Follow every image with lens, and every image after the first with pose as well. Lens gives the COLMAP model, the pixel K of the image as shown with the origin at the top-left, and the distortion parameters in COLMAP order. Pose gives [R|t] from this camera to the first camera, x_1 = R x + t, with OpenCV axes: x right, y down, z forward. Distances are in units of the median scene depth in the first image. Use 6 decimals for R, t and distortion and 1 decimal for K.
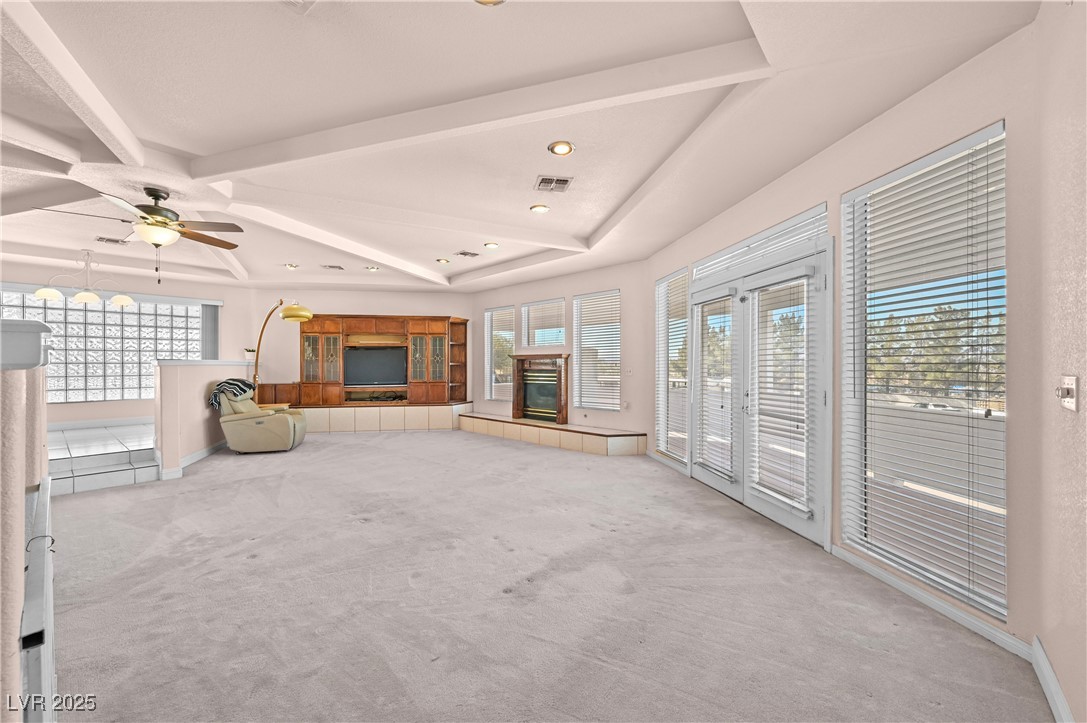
lens RADIAL K [[439.3, 0, 552.1], [0, 439.3, 365.3], [0, 0, 1]] dist [0.000137, 0.000024]
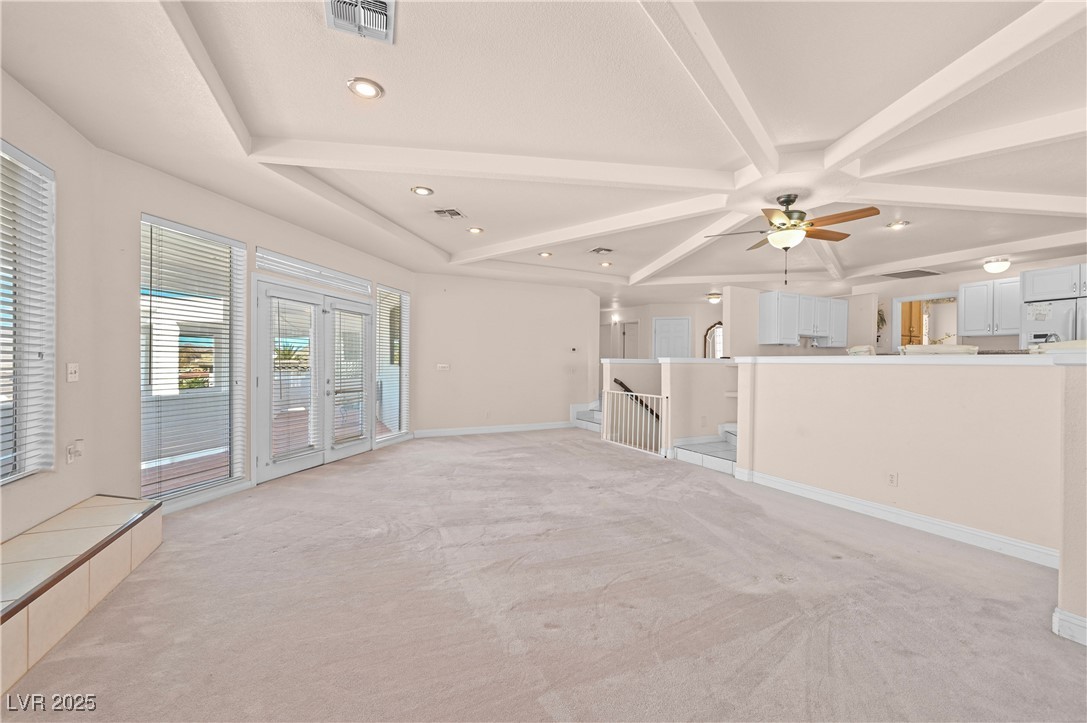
lens RADIAL K [[442.1, 0, 542.0], [0, 442.1, 366.7], [0, 0, 1]] dist [0.013600, 0.000115]
pose [[-0.922901, -0.014446, 0.384765, -0.357517], [-0.011938, 0.999889, 0.008905, -0.001214], [-0.384851, 0.003625, -0.922971, 1.021129]]
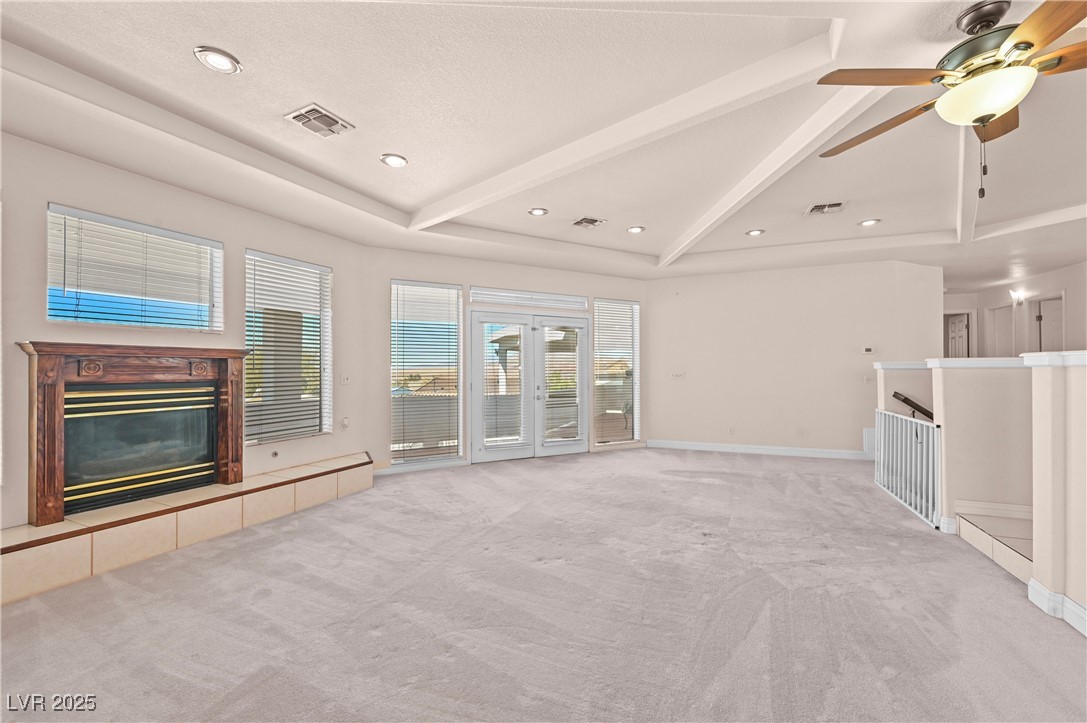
lens RADIAL K [[439.3, 0, 552.1], [0, 439.3, 365.3], [0, 0, 1]] dist [0.000137, 0.000024]
pose [[-0.320105, 0.008947, 0.947340, -0.562499], [0.002040, 0.999960, -0.008754, -0.002246], [-0.947380, -0.000870, -0.320110, 0.742871]]
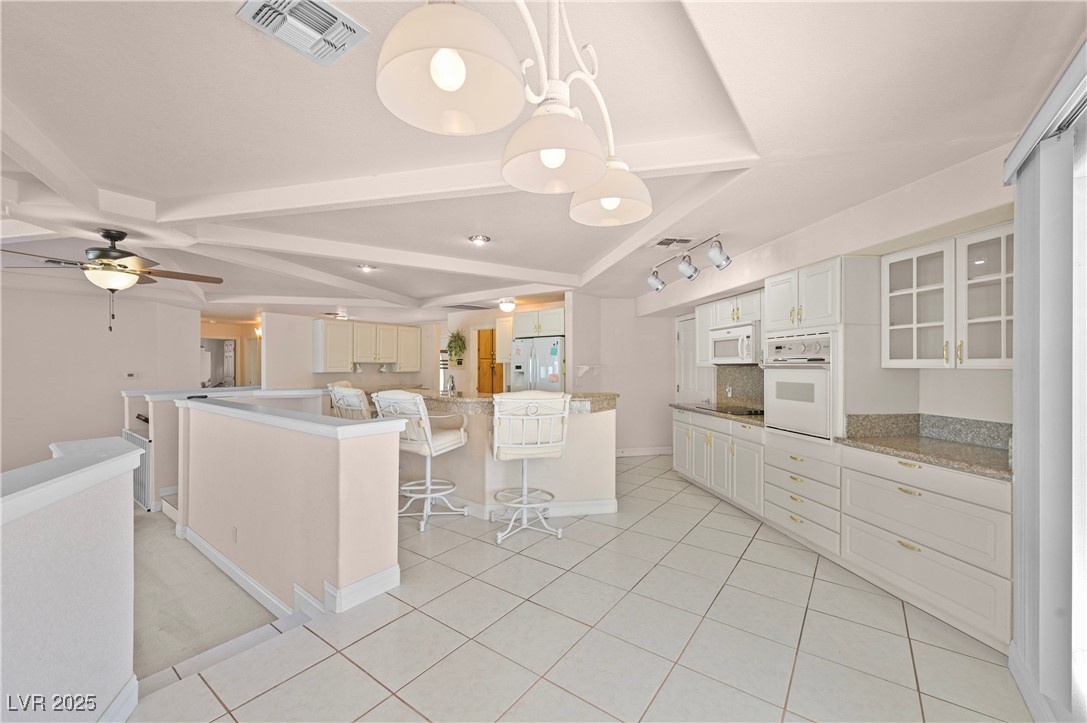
lens RADIAL K [[439.3, 0, 552.1], [0, 439.3, 365.3], [0, 0, 1]] dist [0.000137, 0.000024]
pose [[-0.998897, -0.000311, -0.046948, -0.835618], [-0.000501, 0.999992, 0.004051, -0.060147], [0.046946, 0.004070, -0.998889, 0.912755]]
